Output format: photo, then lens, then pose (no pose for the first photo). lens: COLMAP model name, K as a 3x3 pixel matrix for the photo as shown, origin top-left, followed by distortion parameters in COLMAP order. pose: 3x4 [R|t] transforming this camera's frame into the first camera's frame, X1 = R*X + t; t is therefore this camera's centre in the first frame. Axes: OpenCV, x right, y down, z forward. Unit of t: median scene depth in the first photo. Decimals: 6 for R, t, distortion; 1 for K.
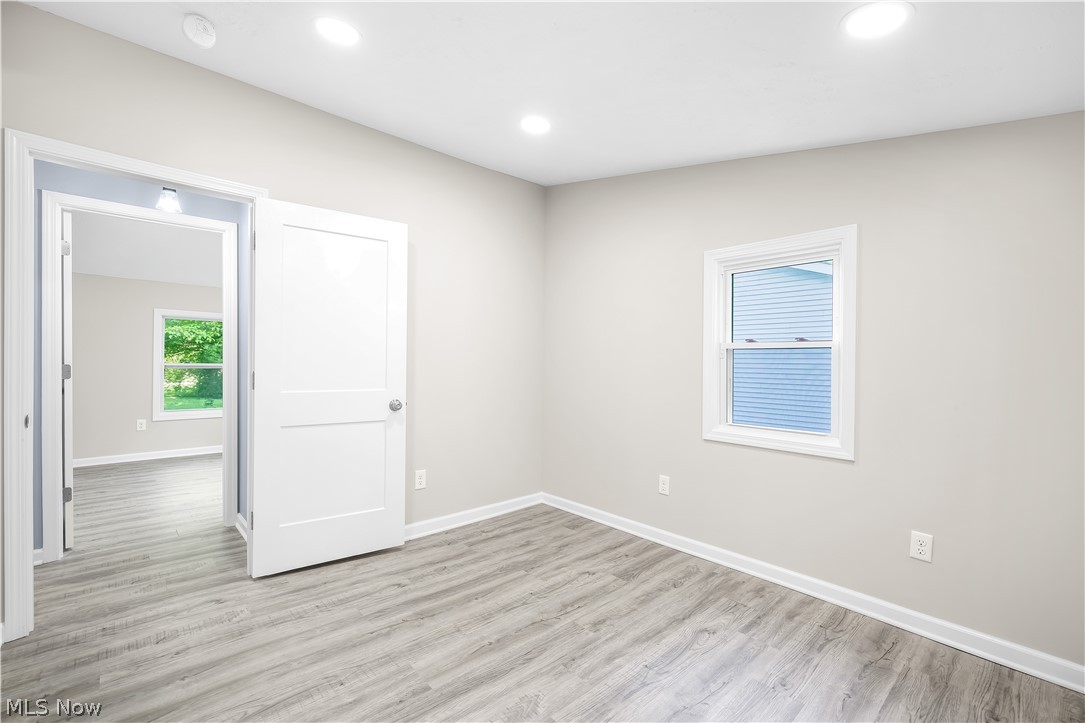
lens RADIAL K [[474.0, 0, 536.3], [0, 474.0, 357.5], [0, 0, 1]] dist [-0.041315, 0.015090]
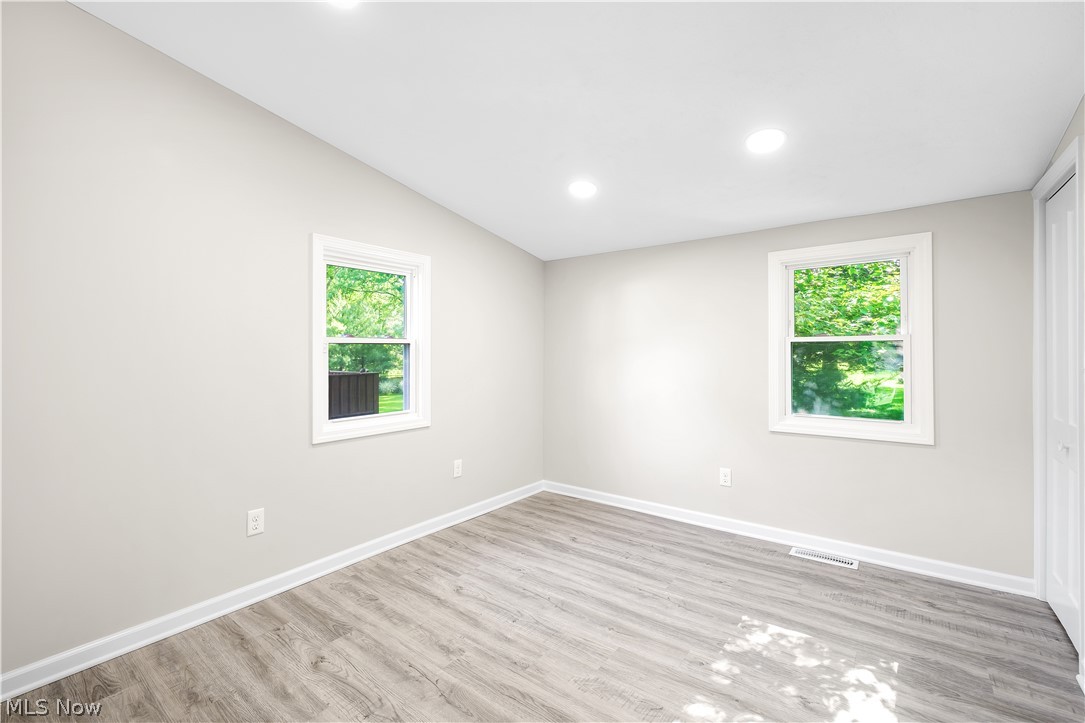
lens RADIAL K [[474.0, 0, 536.3], [0, 474.0, 357.5], [0, 0, 1]] dist [-0.041315, 0.015090]
pose [[-0.209594, -0.024917, 0.977471, -0.700787], [-0.001569, 0.999683, 0.025147, -0.012809], [-0.977787, 0.003737, -0.209567, 0.935146]]
